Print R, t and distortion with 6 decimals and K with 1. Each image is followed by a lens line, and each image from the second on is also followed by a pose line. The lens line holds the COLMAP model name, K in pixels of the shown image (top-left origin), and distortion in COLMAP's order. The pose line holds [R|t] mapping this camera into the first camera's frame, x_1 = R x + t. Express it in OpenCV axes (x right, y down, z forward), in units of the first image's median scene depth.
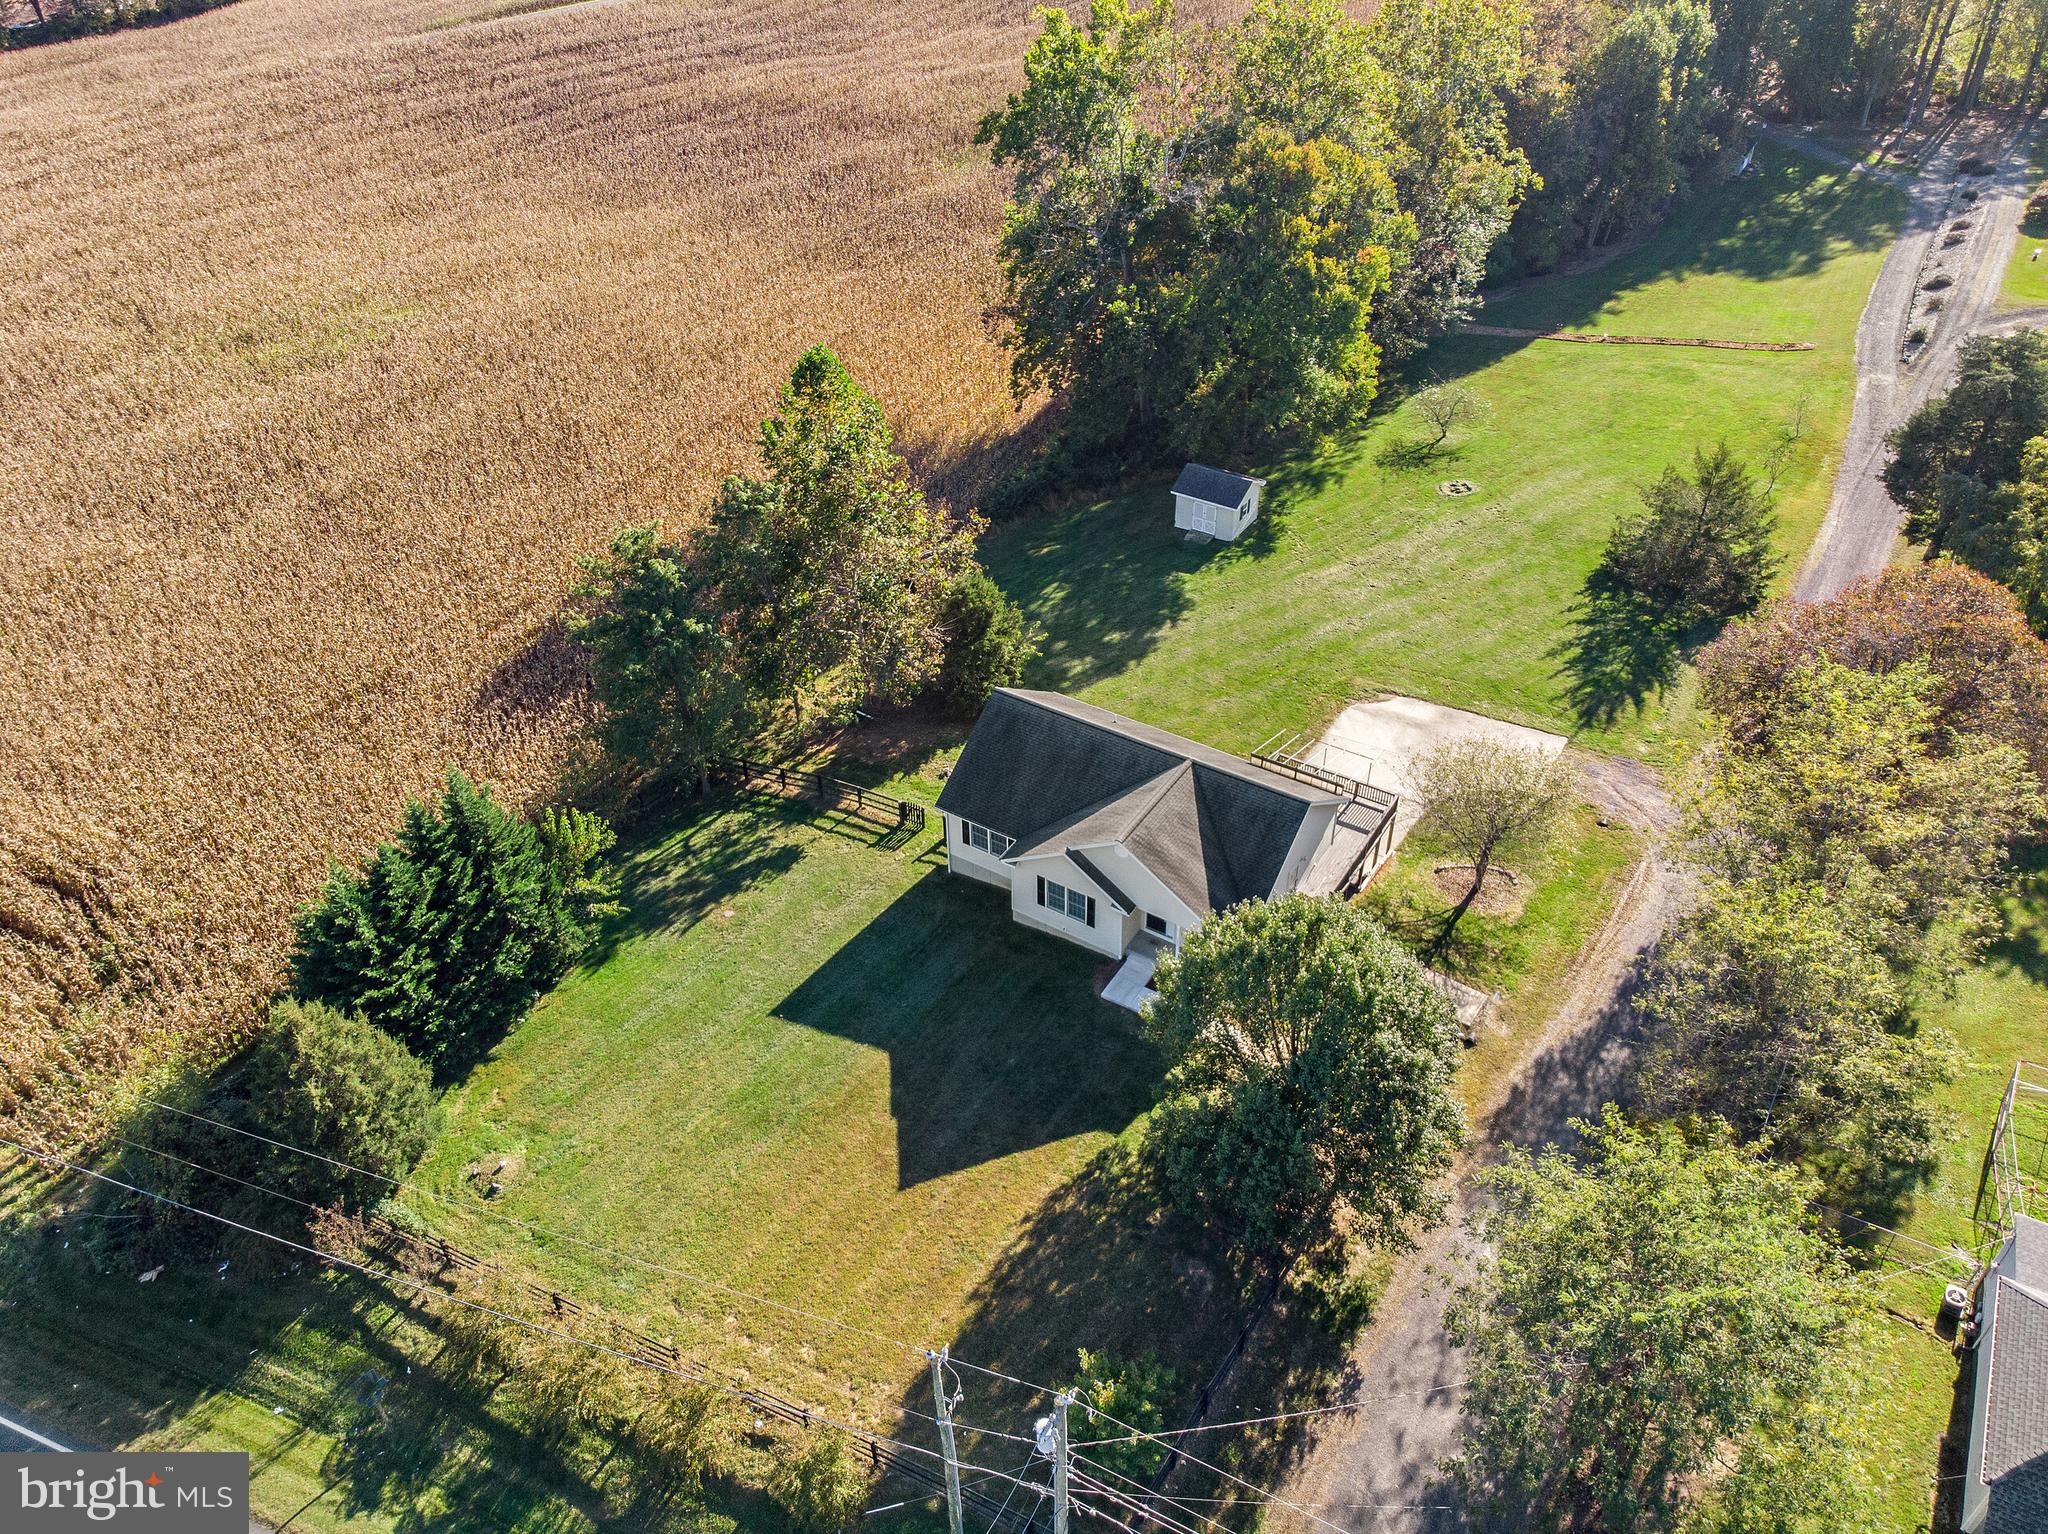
lens RADIAL K [[1504.9, 0, 1009.5], [0, 1504.9, 749.7], [0, 0, 1]] dist [0.004007, 0.001280]
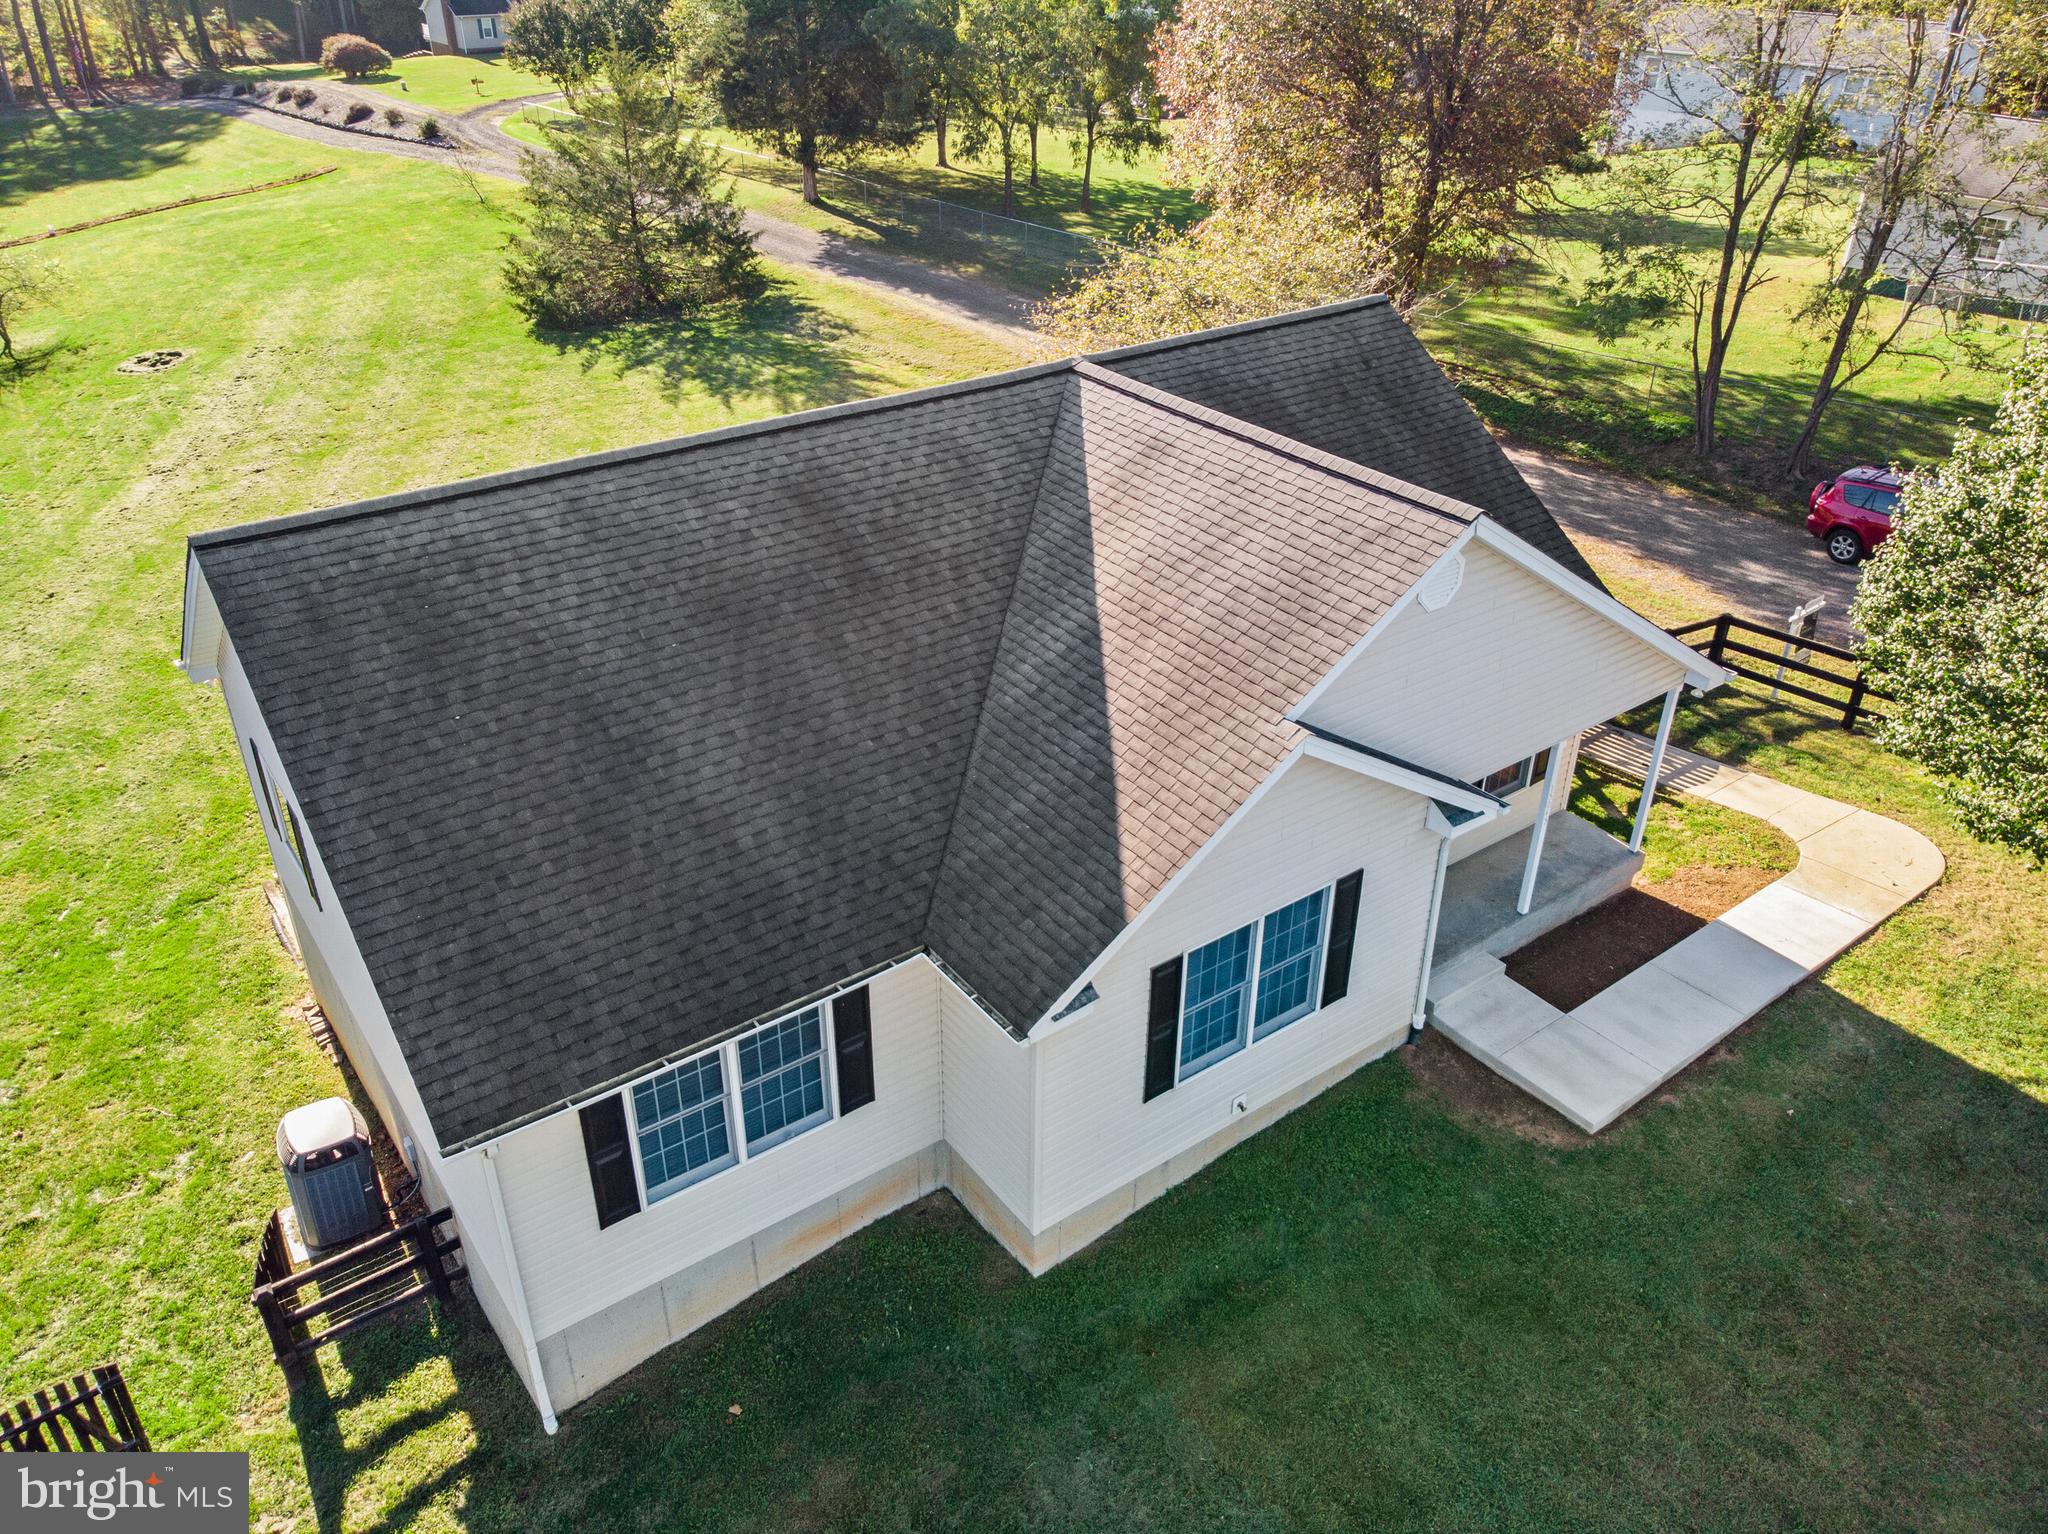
lens RADIAL K [[1504.9, 0, 1020.3], [0, 1504.9, 746.7], [0, 0, 1]] dist [0.004007, 0.001280]
pose [[0.358958, -0.452464, 0.816349, -0.147080], [0.559209, 0.804534, 0.200025, 0.002482], [-0.747285, 0.384709, 0.541816, 0.844827]]
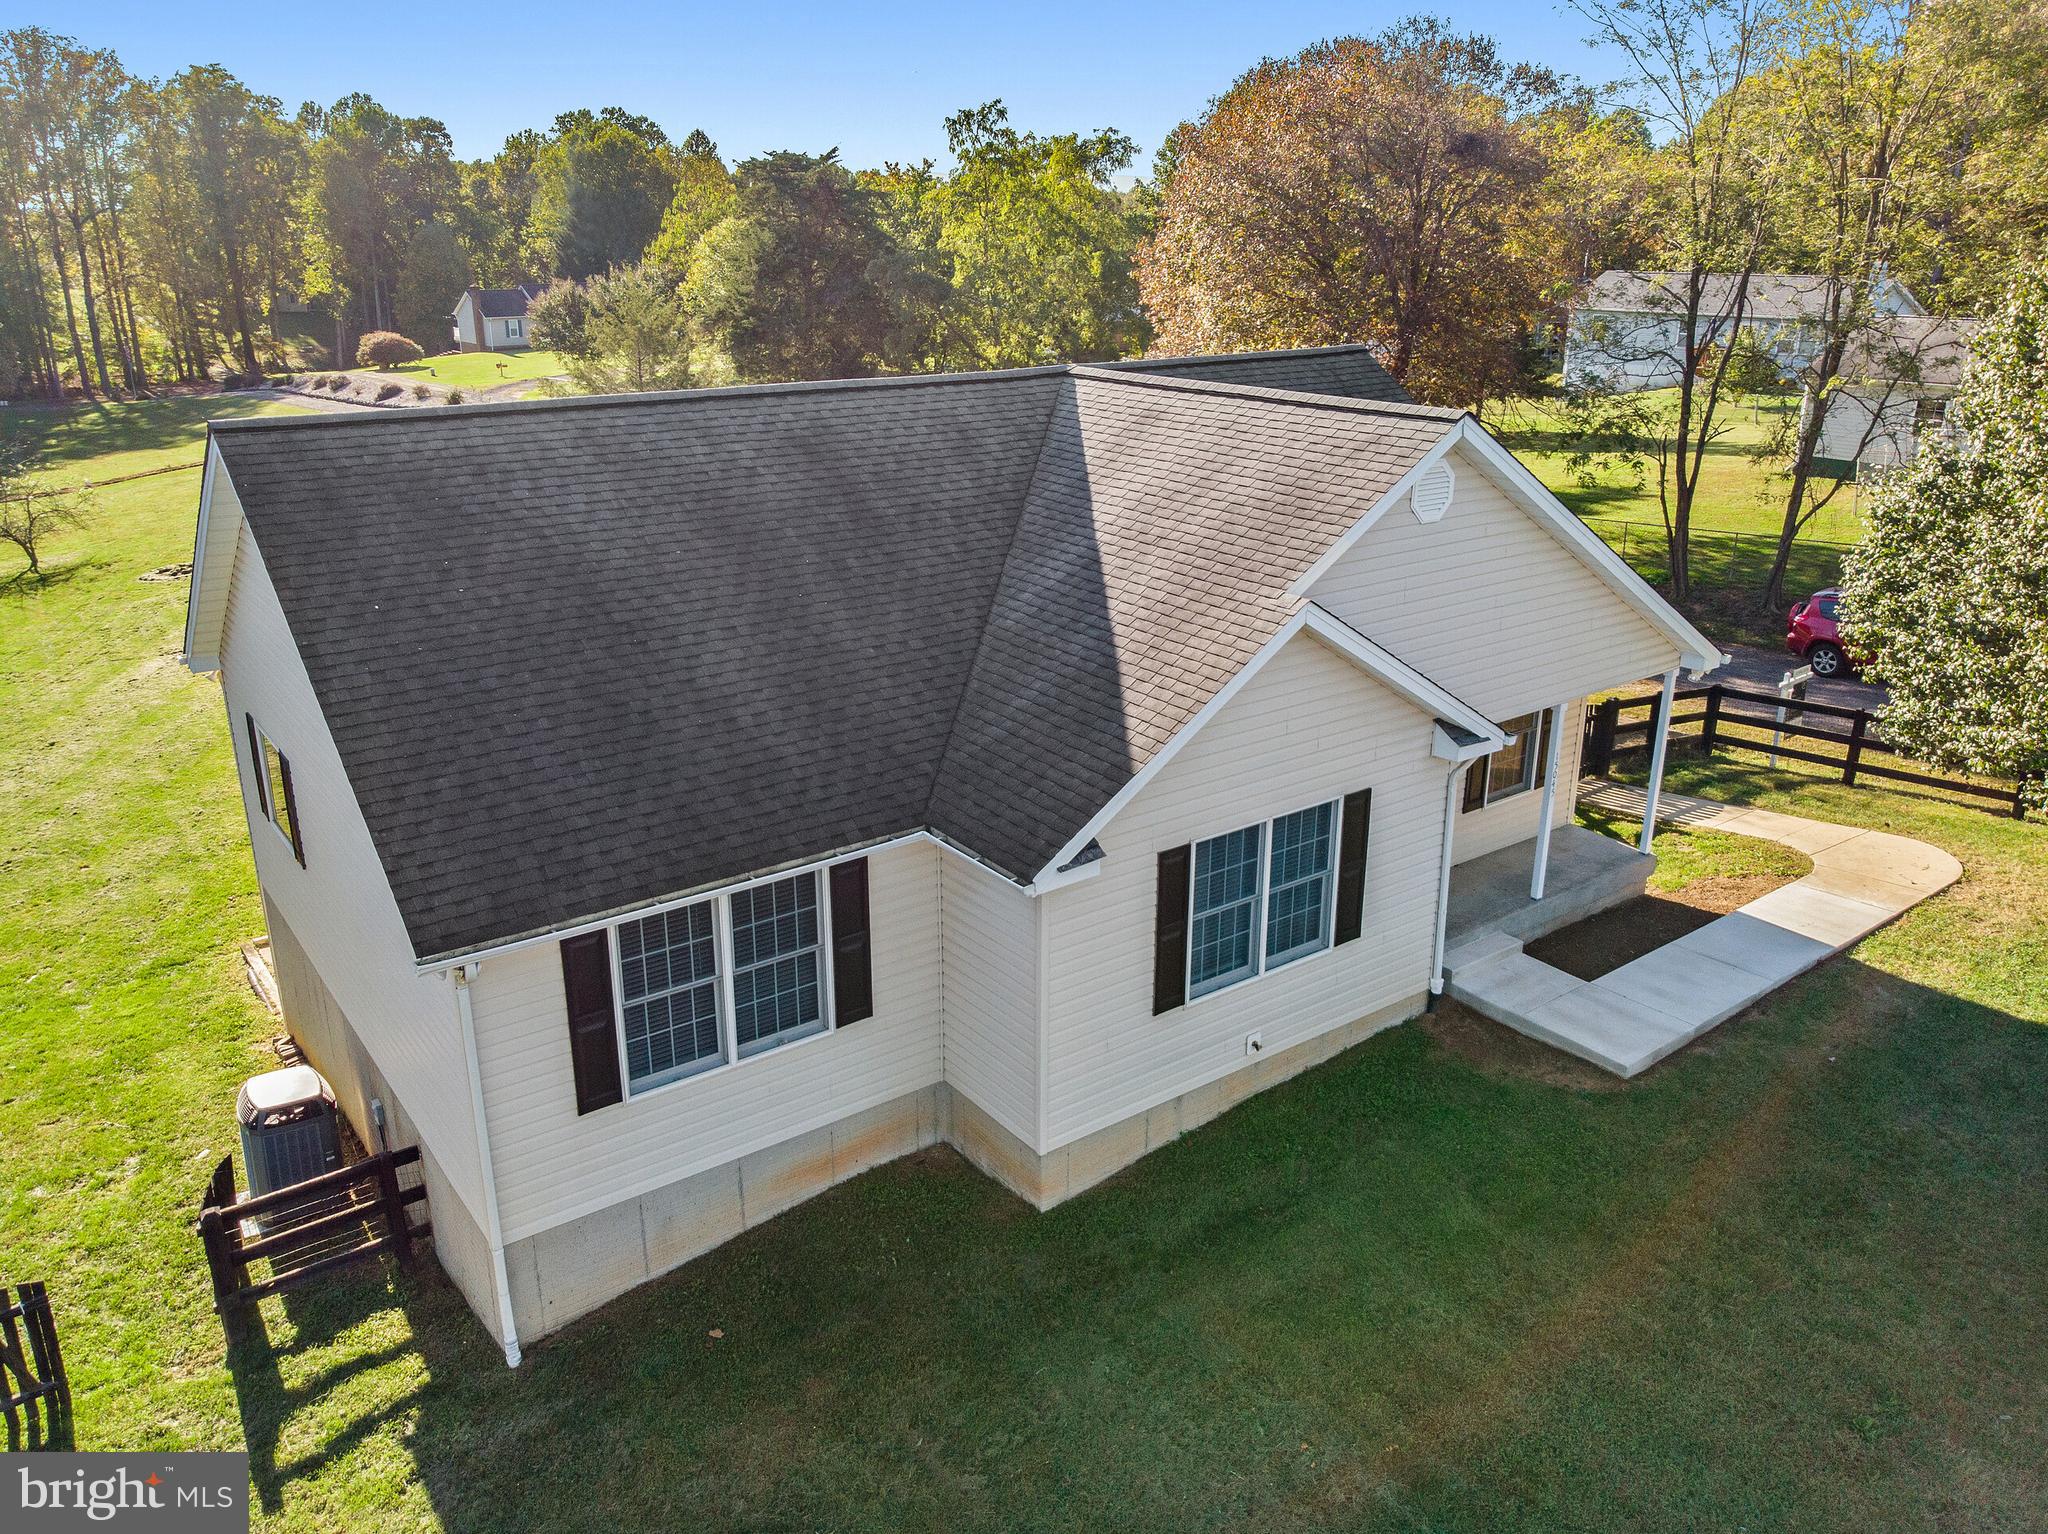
lens RADIAL K [[1504.9, 0, 1019.7], [0, 1504.9, 748.3], [0, 0, 1]] dist [0.004007, 0.001280]
pose [[0.352650, -0.289632, 0.889804, -0.167387], [0.564862, 0.823993, 0.044343, 0.048515], [-0.746036, 0.486979, 0.454183, 0.871490]]
